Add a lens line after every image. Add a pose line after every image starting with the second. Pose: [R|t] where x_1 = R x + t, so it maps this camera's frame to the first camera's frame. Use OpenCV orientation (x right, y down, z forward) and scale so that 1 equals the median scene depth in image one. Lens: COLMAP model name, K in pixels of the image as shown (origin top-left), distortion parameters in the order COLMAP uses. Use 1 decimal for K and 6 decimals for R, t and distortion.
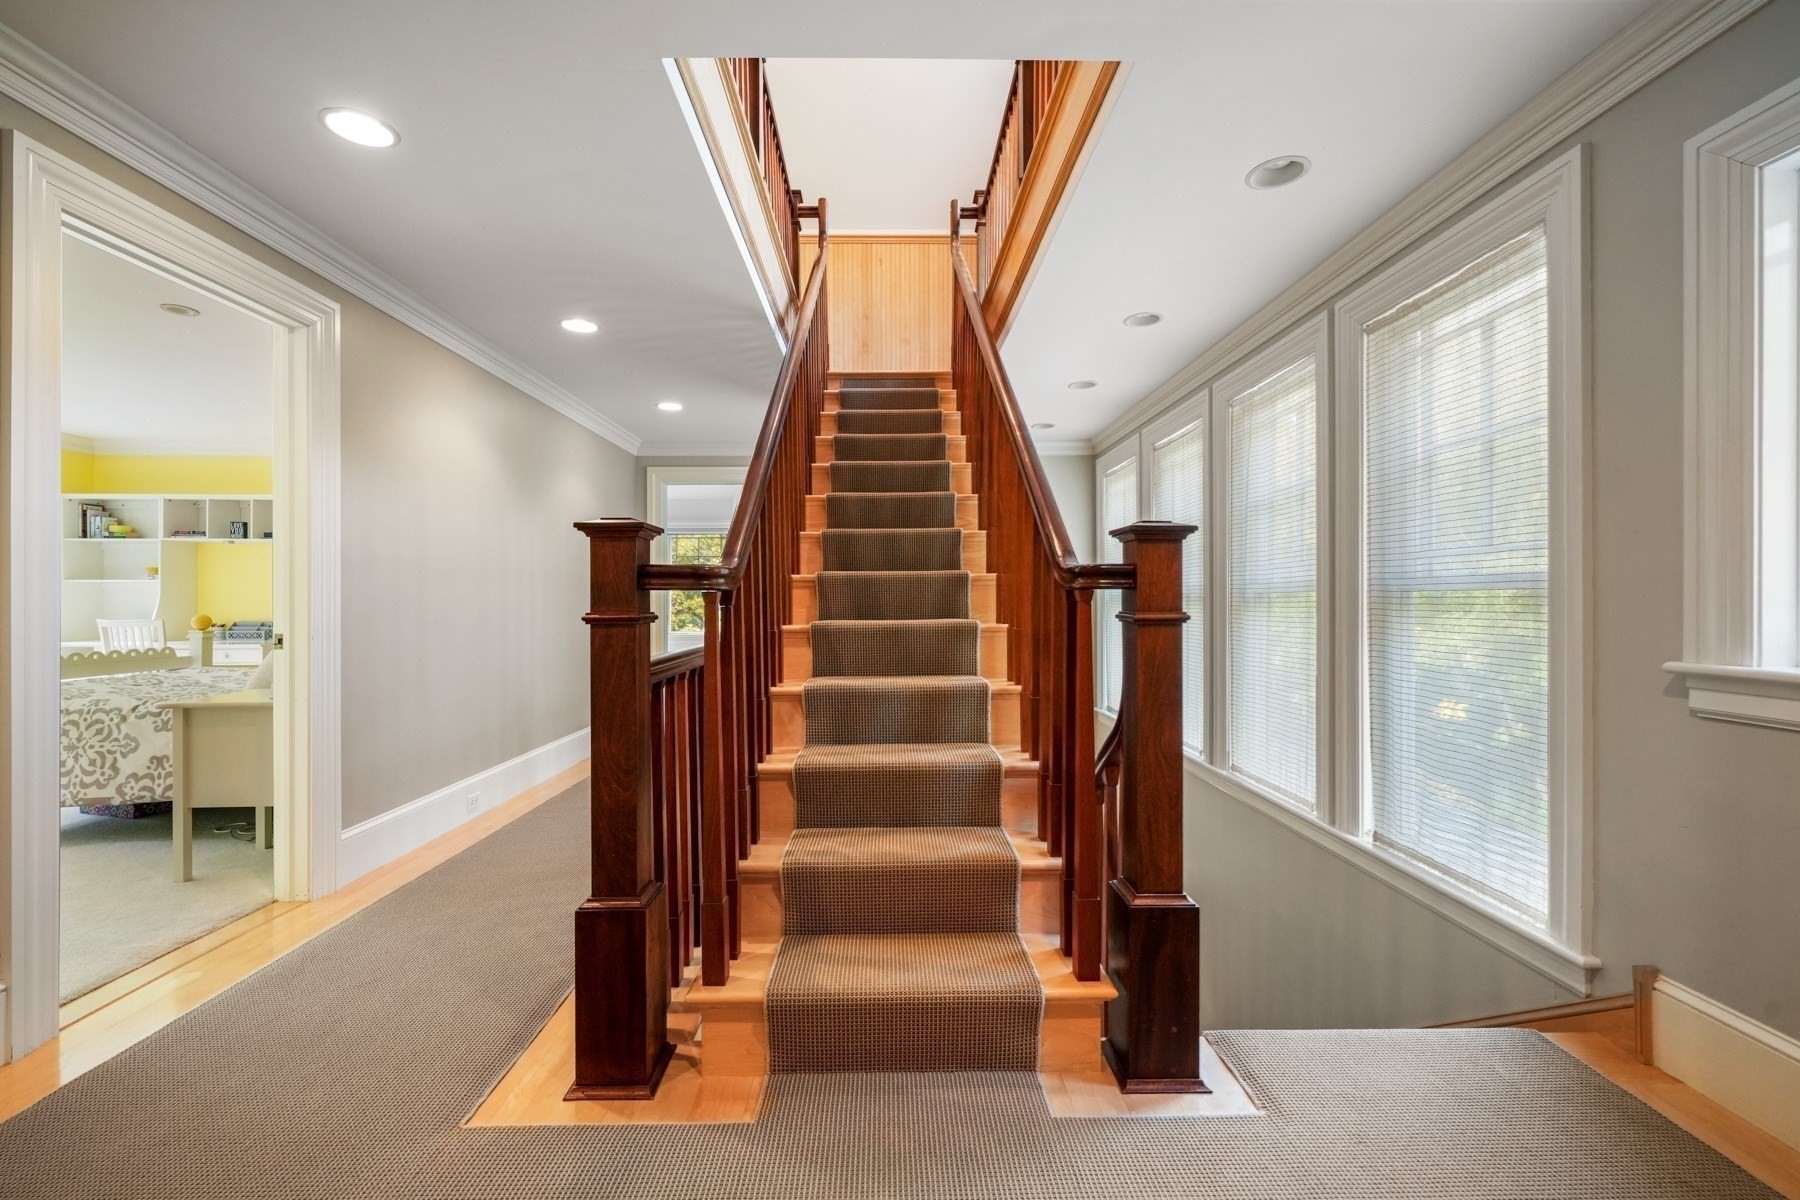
lens RADIAL K [[756.2, 0, 903.8], [0, 756.2, 594.9], [0, 0, 1]] dist [-0.001550, -0.000135]
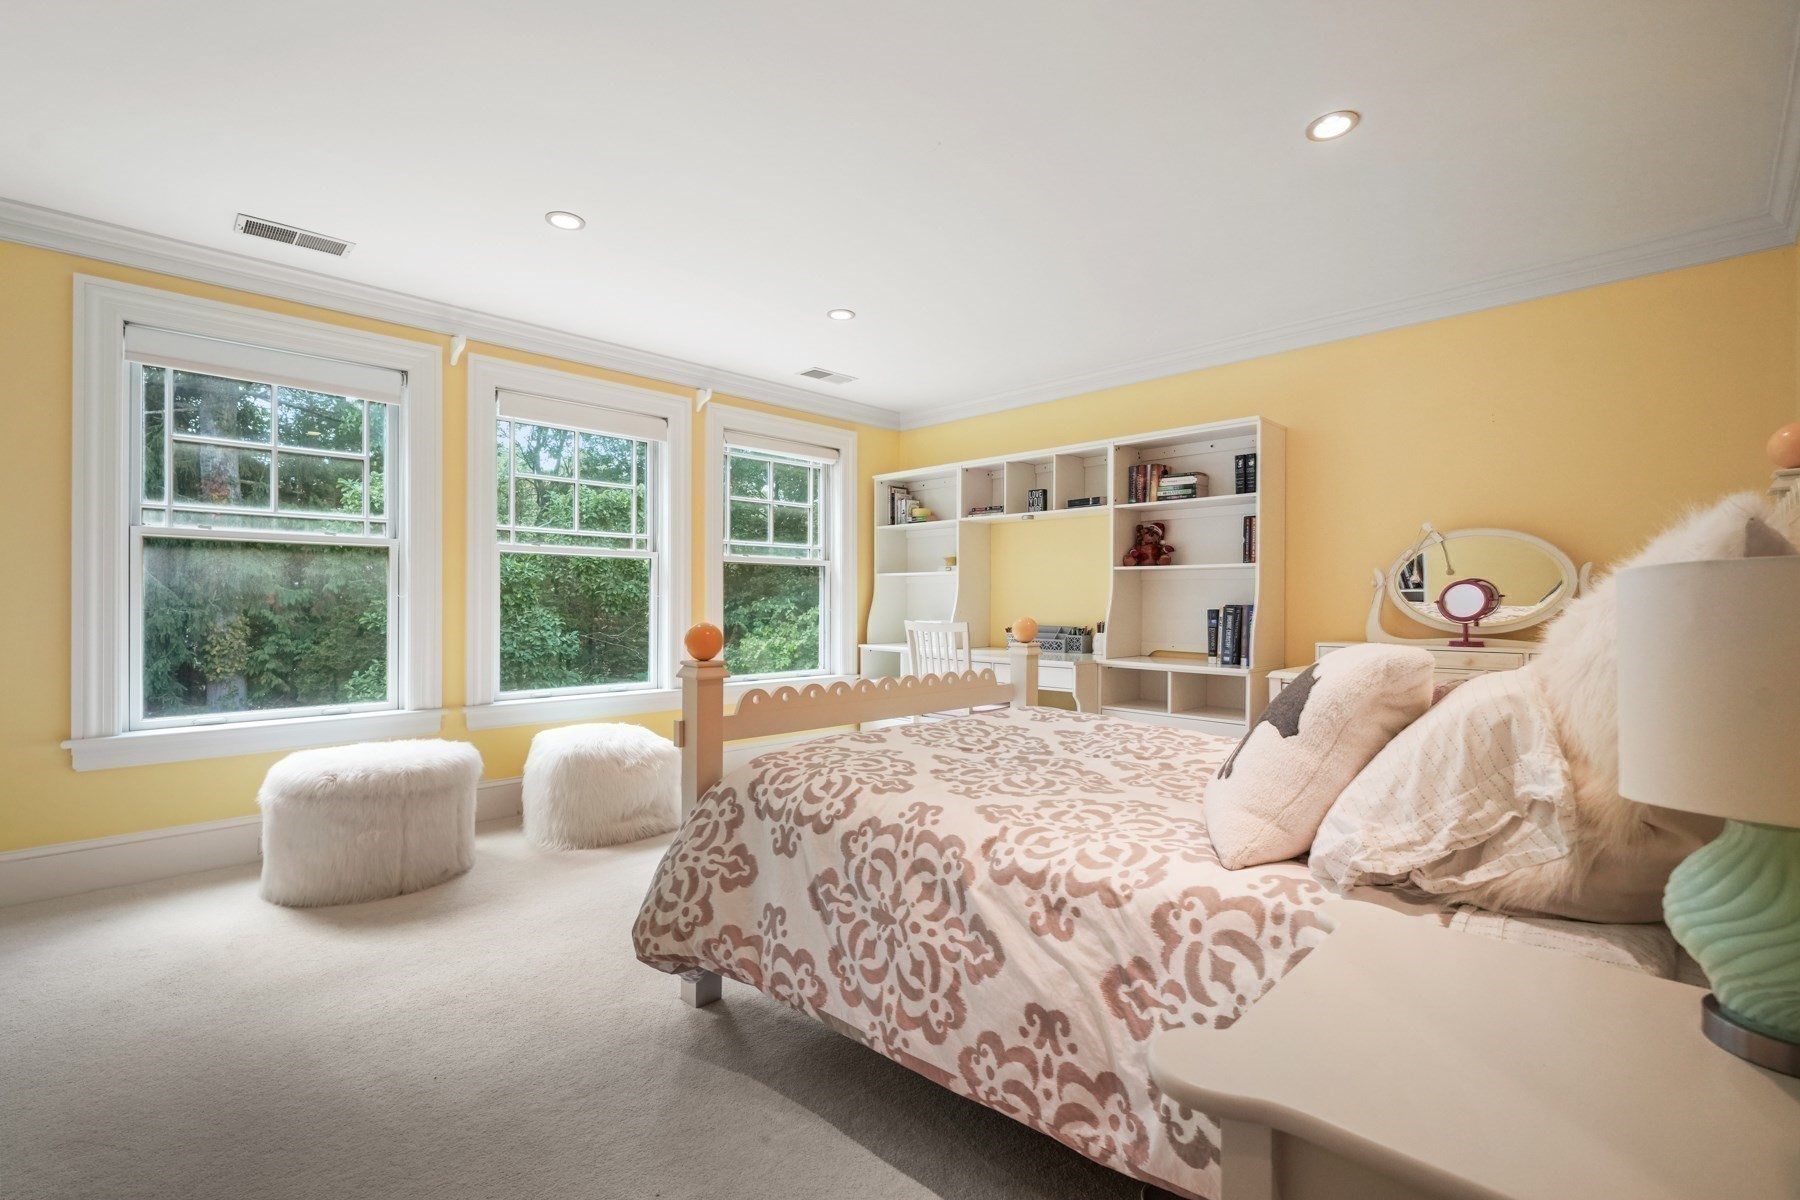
lens RADIAL K [[797.5, 0, 901.5], [0, 797.5, 601.5], [0, 0, 1]] dist [0.002751, -0.000591]
pose [[0.689769, 0.004667, -0.724015, -0.747131], [-0.001038, 0.999985, 0.005457, 0.013819], [0.724029, -0.003013, 0.689763, 0.675562]]
